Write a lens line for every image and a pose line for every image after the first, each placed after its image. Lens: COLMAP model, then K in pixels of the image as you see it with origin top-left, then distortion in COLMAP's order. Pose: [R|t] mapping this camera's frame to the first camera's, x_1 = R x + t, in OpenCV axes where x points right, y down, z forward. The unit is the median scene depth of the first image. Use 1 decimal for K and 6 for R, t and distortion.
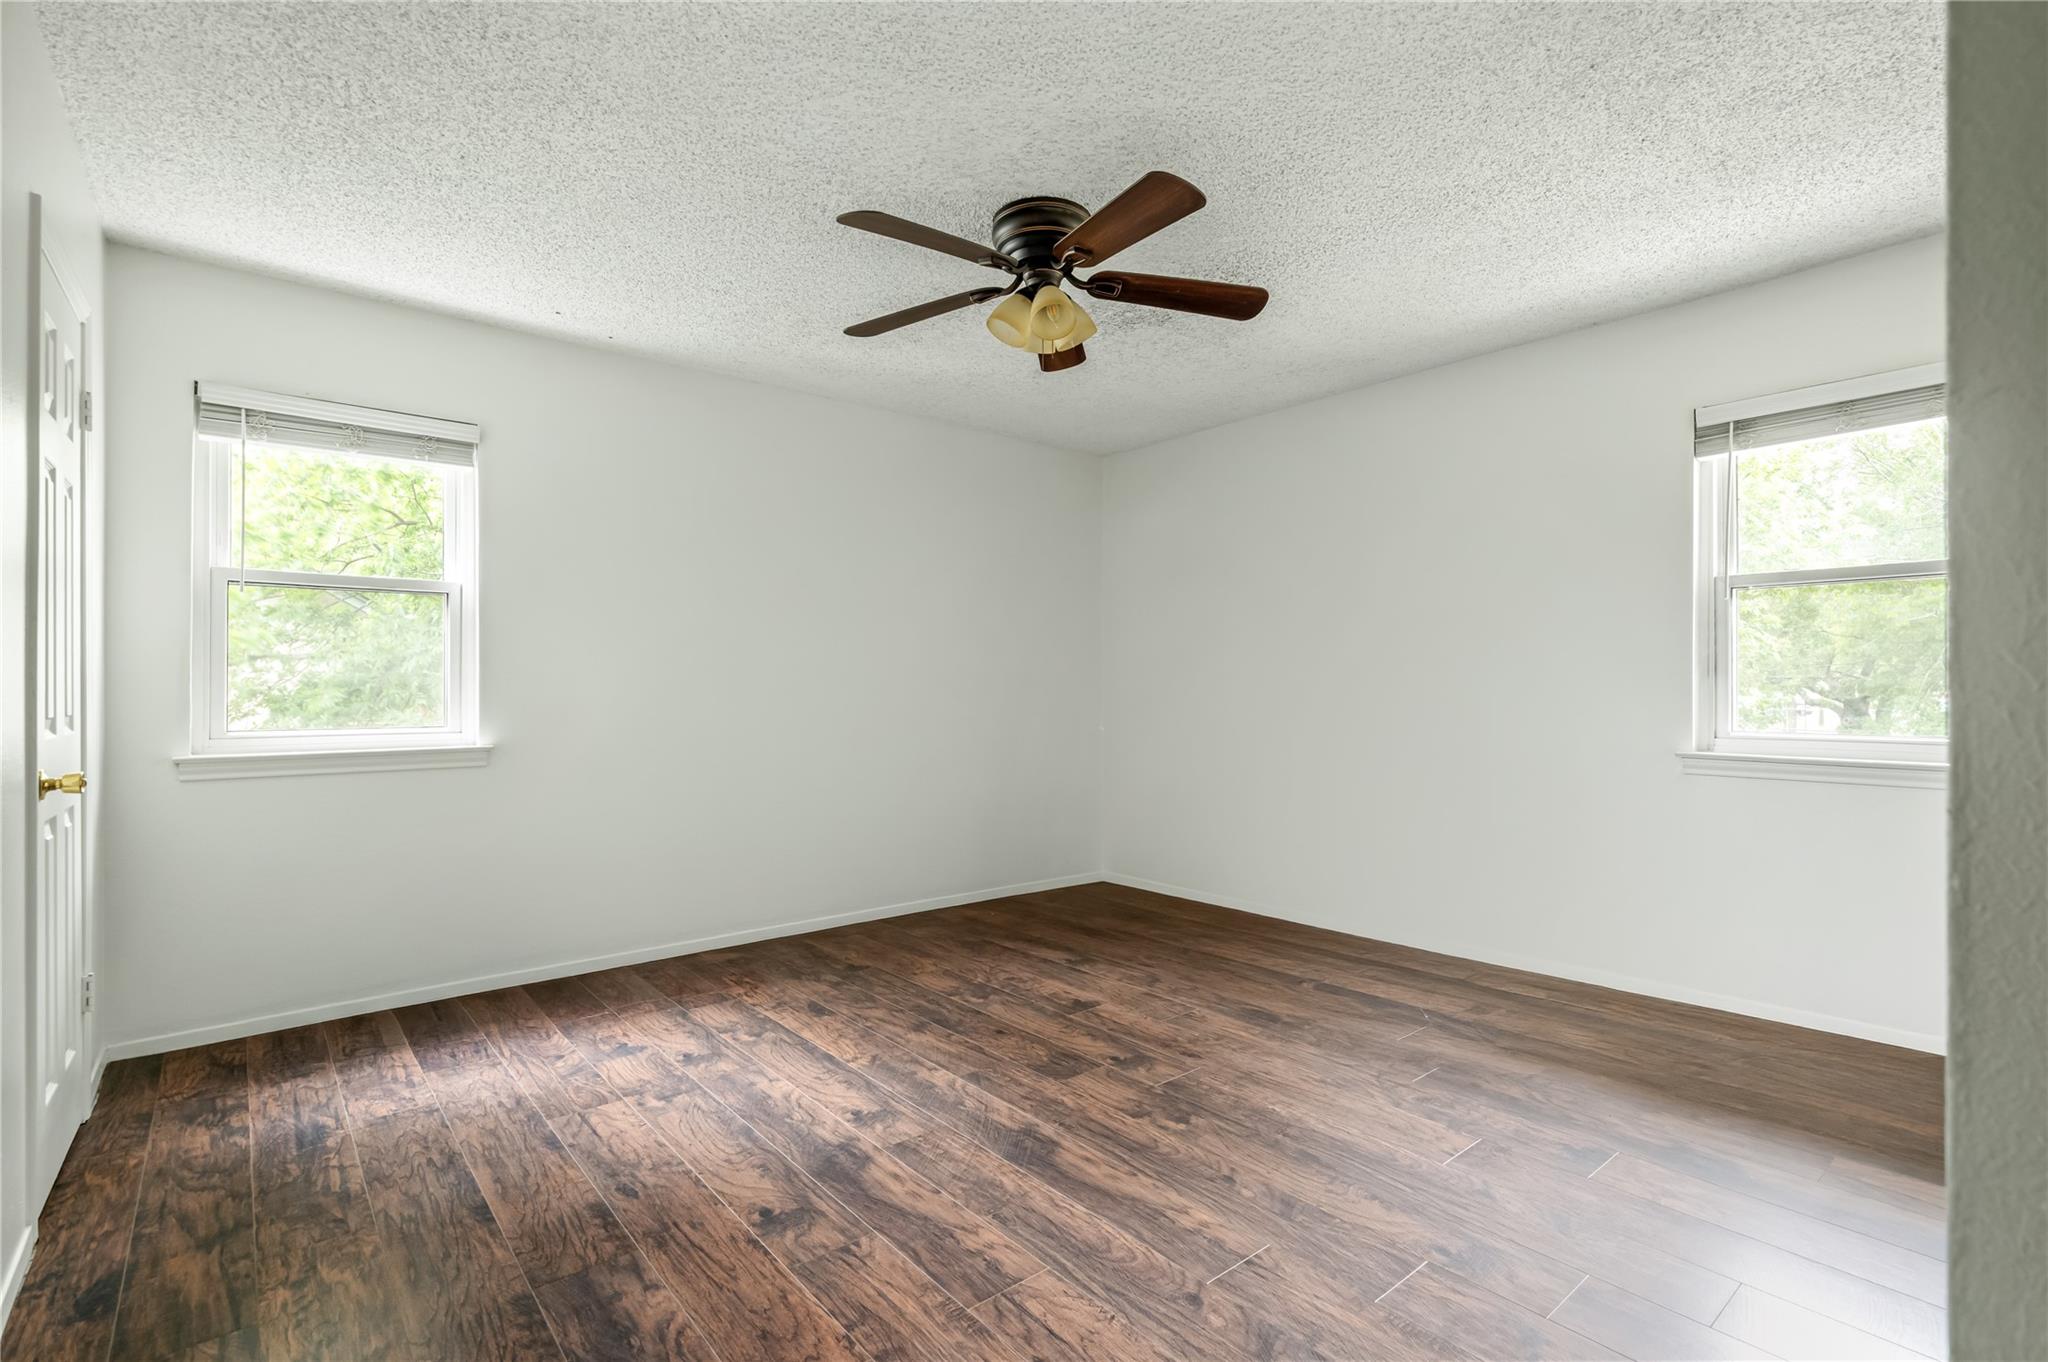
lens RADIAL K [[943.5, 0, 1026.4], [0, 943.5, 686.5], [0, 0, 1]] dist [0.001006, 0.000213]
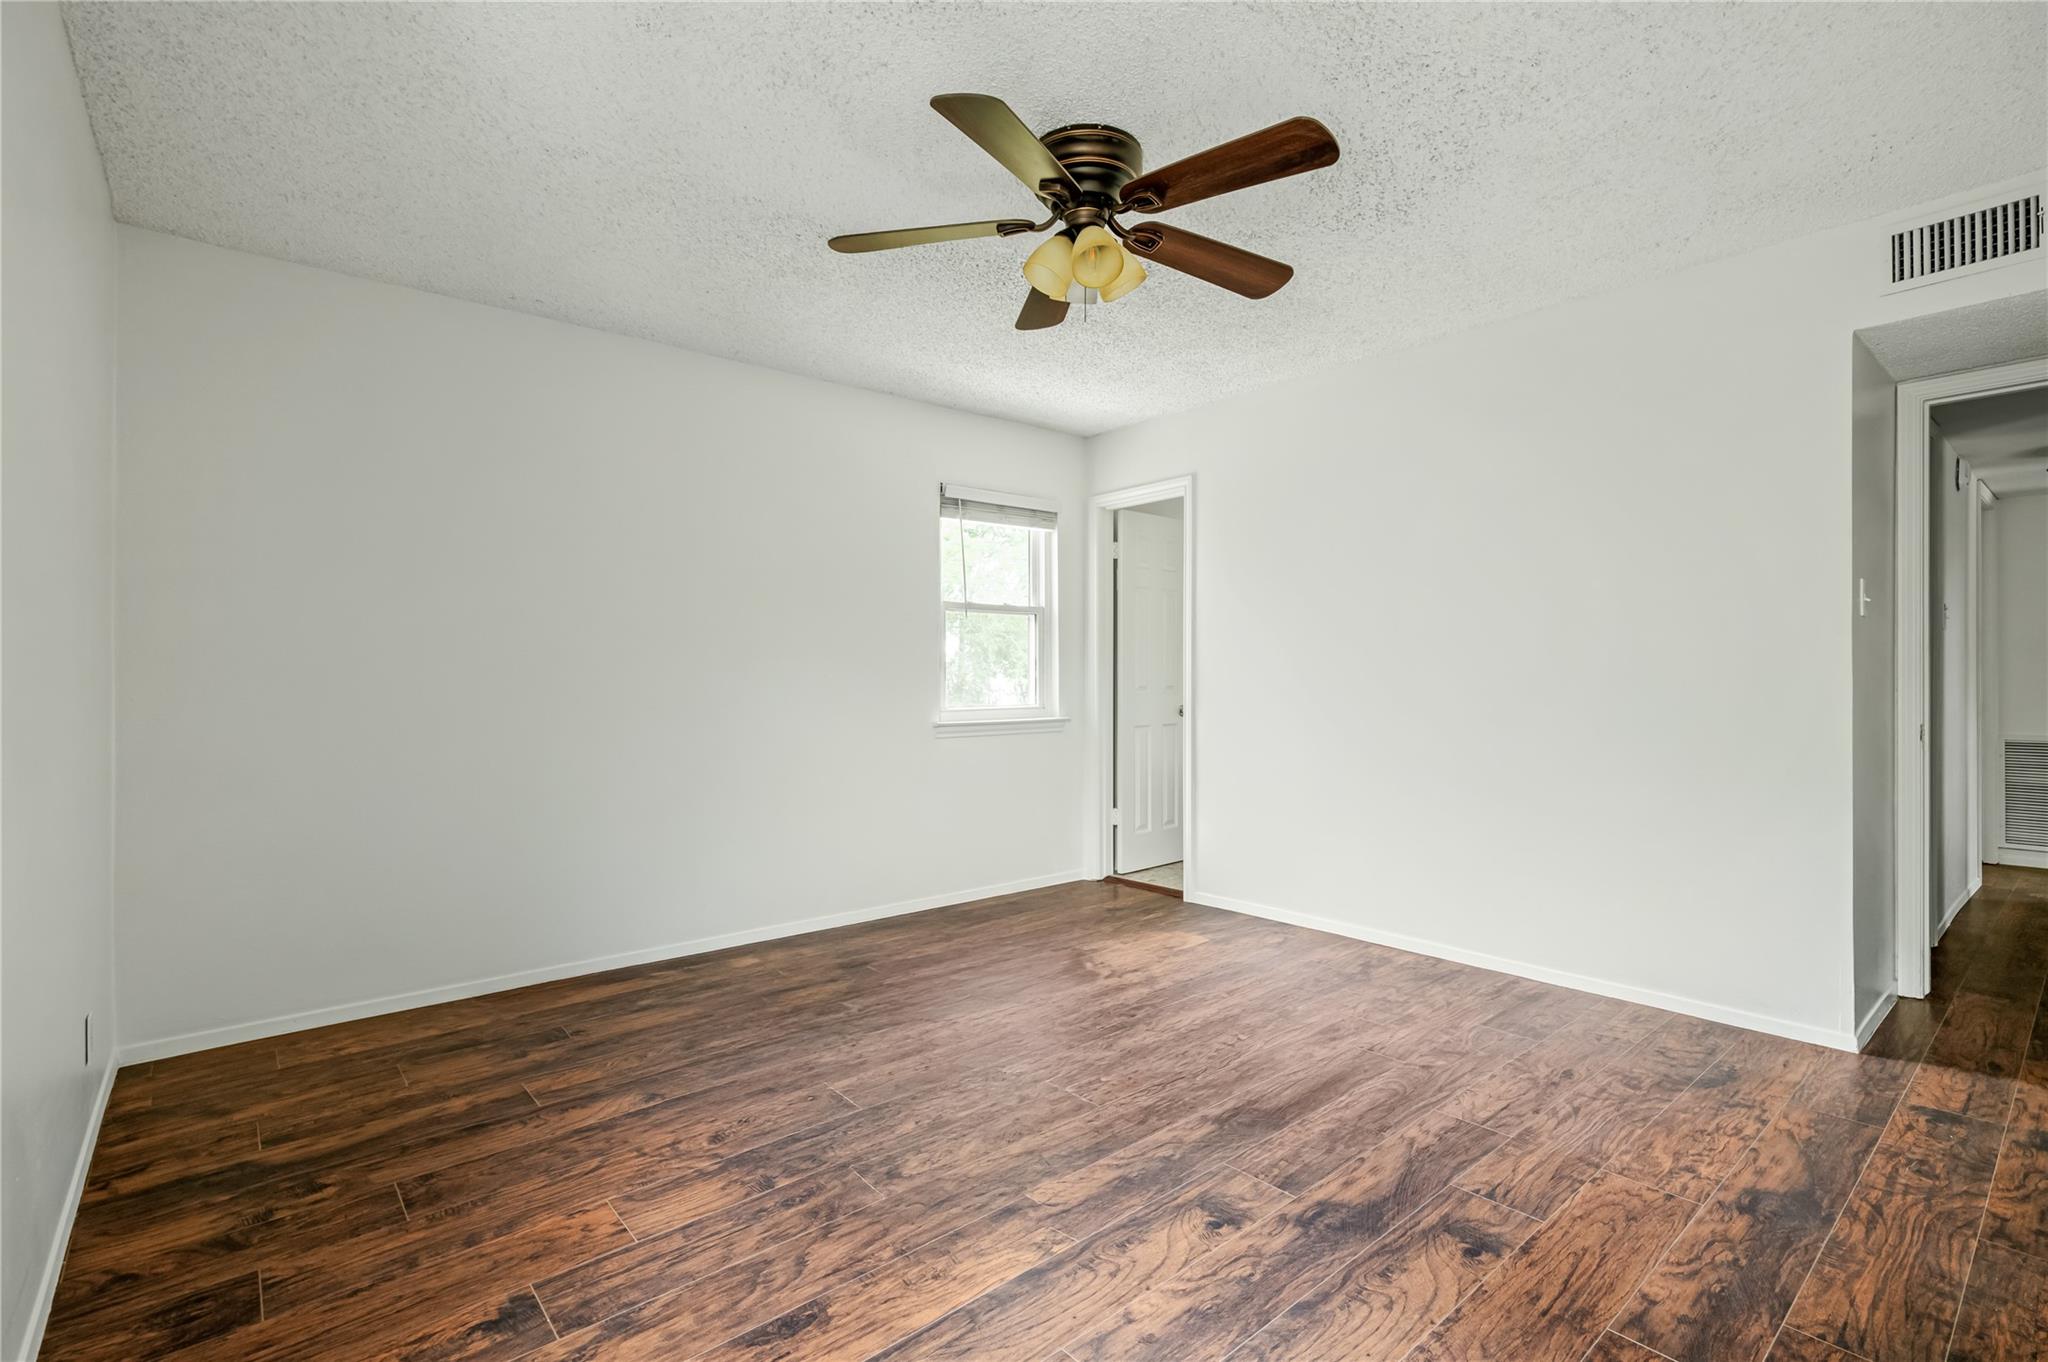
lens RADIAL K [[943.5, 0, 1026.0], [0, 943.5, 669.0], [0, 0, 1]] dist [0.001006, 0.000213]
pose [[-0.007309, 0.001423, 0.999972, -1.057318], [0.004363, 0.999990, -0.001391, -0.010349], [-0.999964, 0.004353, -0.007315, 1.274213]]
